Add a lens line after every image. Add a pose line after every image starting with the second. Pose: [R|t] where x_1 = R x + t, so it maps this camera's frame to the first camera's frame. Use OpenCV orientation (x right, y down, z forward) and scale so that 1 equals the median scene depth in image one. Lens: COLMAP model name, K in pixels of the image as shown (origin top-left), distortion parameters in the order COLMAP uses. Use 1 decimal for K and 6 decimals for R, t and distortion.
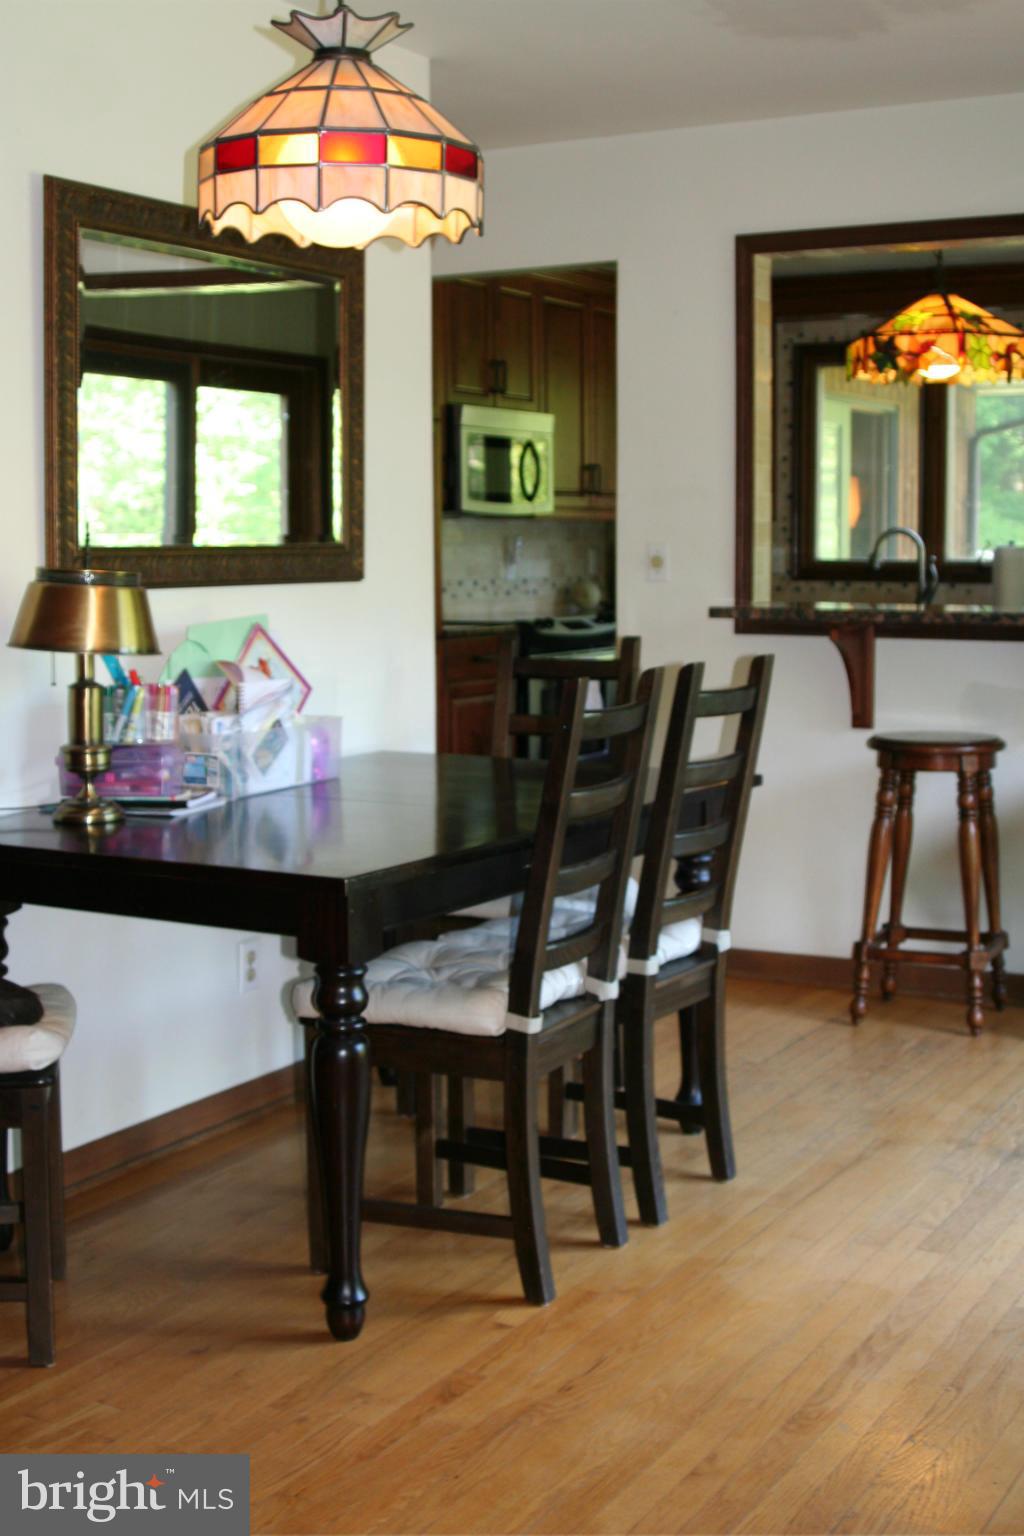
lens RADIAL K [[2034.0, 0, 512.0], [0, 2034.0, 768.0], [0, 0, 1]] dist [-0.141789, 0.057228]
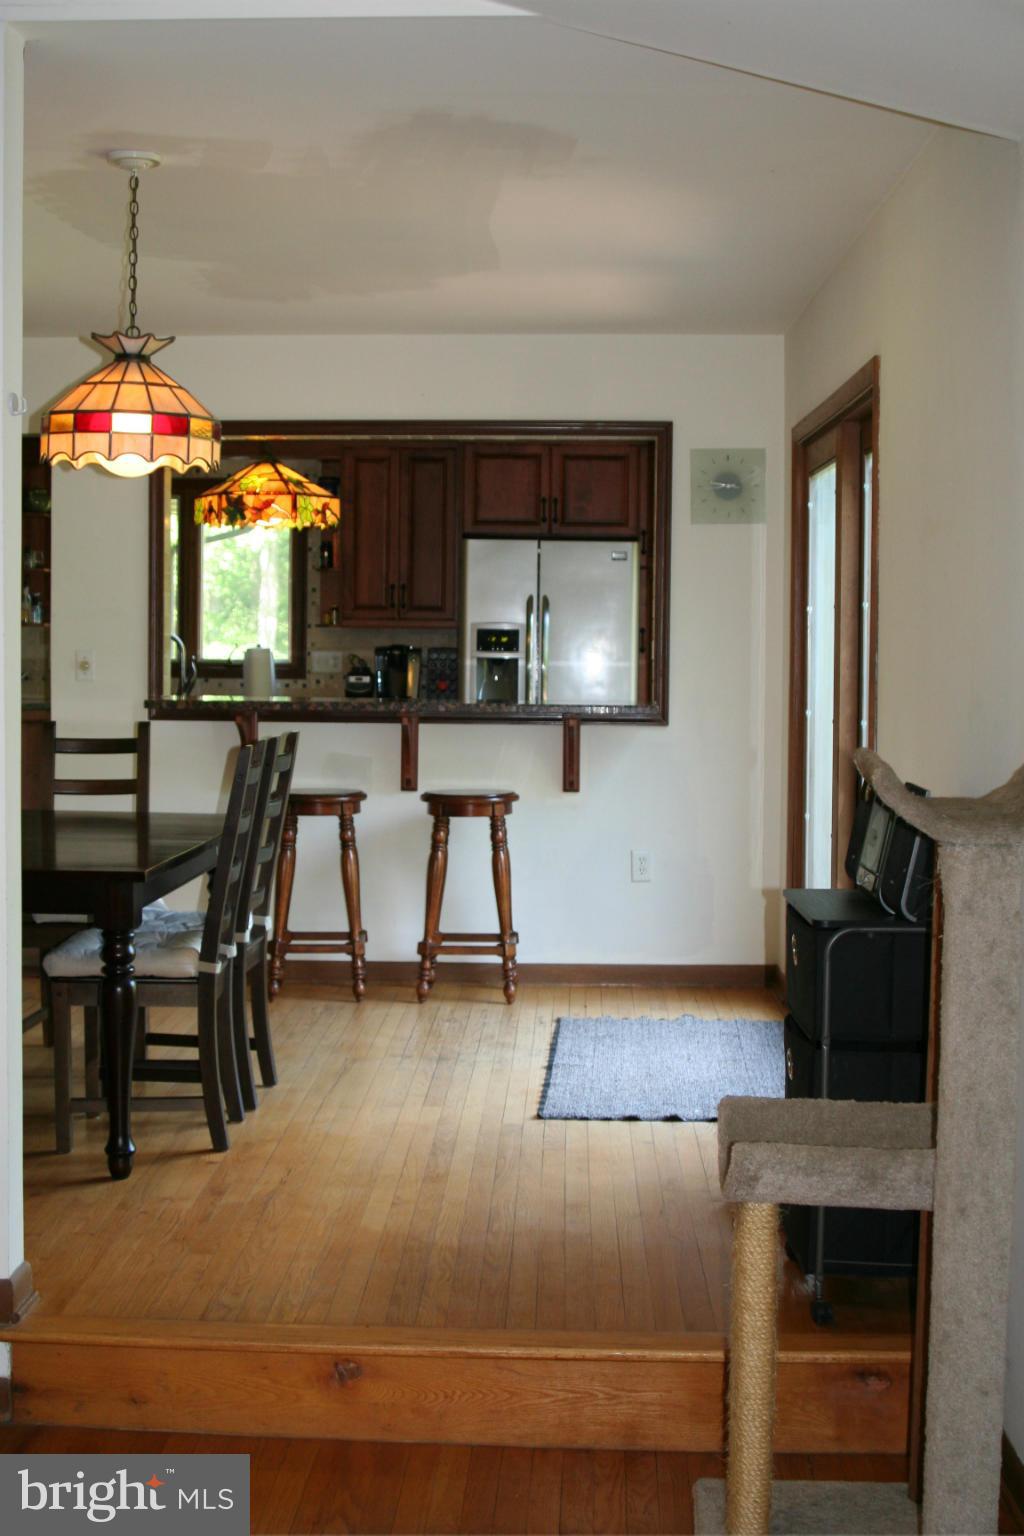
lens RADIAL K [[2034.0, 0, 512.0], [0, 2034.0, 768.0], [0, 0, 1]] dist [-0.141789, 0.057228]
pose [[0.891363, -0.017604, 0.452949, -0.264836], [0.037103, 0.998726, -0.034201, 0.018514], [-0.451770, 0.047291, 0.890880, -0.269596]]
